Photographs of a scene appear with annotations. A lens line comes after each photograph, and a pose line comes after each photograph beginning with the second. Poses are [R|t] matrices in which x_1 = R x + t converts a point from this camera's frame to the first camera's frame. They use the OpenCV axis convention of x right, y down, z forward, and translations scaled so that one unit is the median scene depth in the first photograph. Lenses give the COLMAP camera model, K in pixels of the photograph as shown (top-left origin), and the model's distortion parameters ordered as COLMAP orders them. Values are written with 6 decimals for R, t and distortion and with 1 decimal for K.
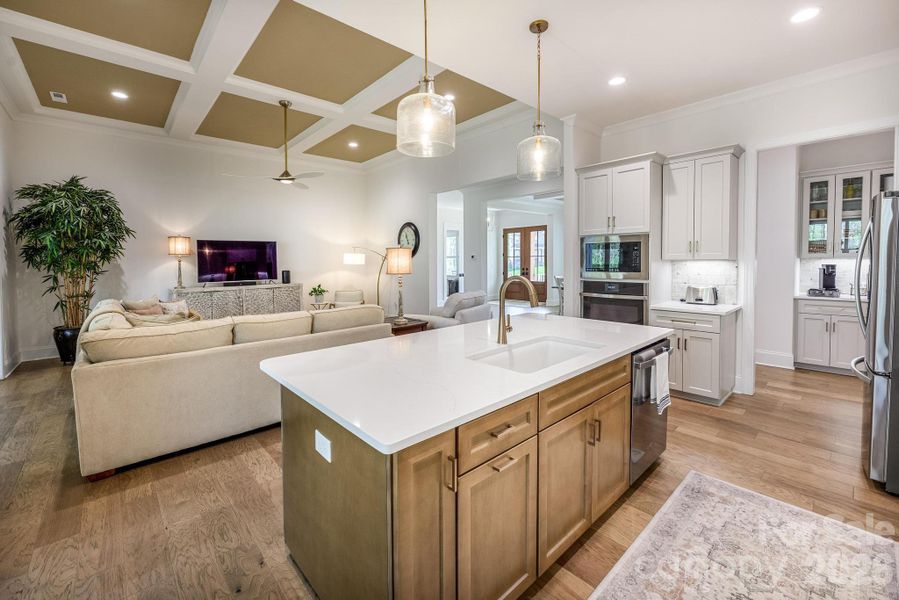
lens RADIAL K [[372.9, 0, 443.9], [0, 372.9, 271.8], [0, 0, 1]] dist [0.001217, 0.000346]
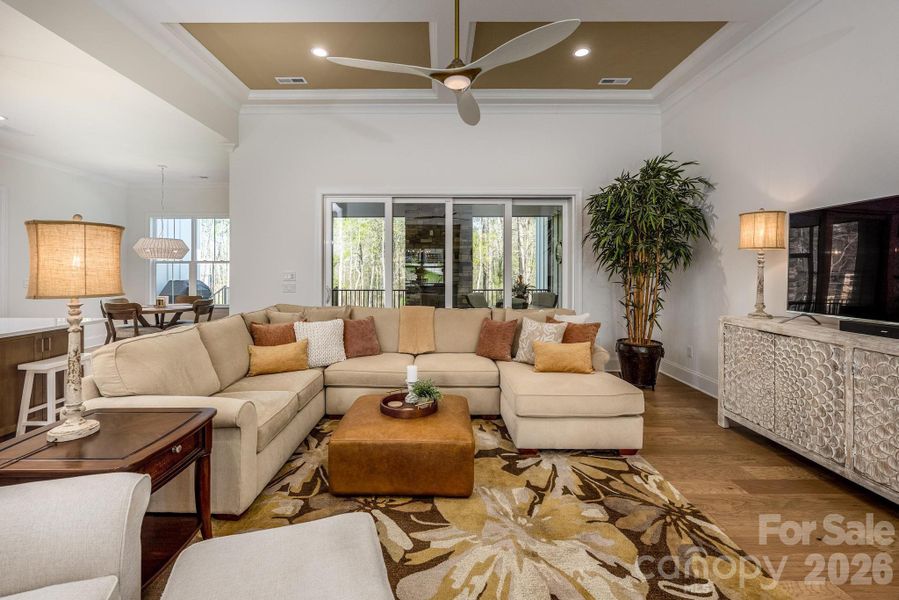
lens RADIAL K [[380.8, 0, 436.8], [0, 380.8, 271.4], [0, 0, 1]] dist [-0.001551, -0.000317]
pose [[-0.673094, 0.012022, -0.739459, -0.054103], [-0.016978, 0.999353, 0.031702, -0.029002], [0.739362, 0.033893, -0.672454, 1.162820]]
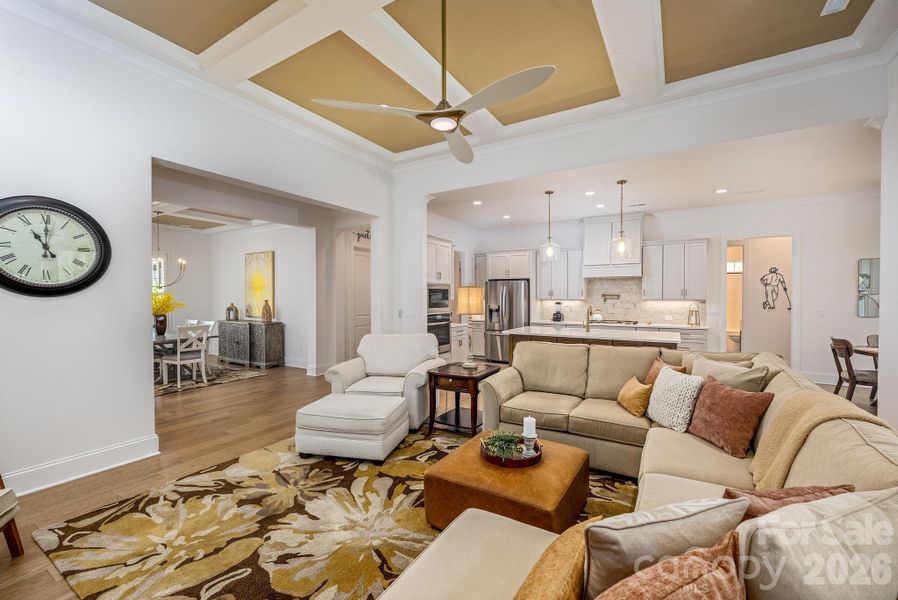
lens RADIAL K [[373.1, 0, 459.9], [0, 373.1, 299.4], [0, 0, 1]] dist [-0.000567, -0.000203]
pose [[-0.301985, 0.002062, 0.953310, -0.776592], [0.037201, 0.999261, 0.009623, -0.032257], [-0.952587, 0.038371, -0.301839, 1.009507]]
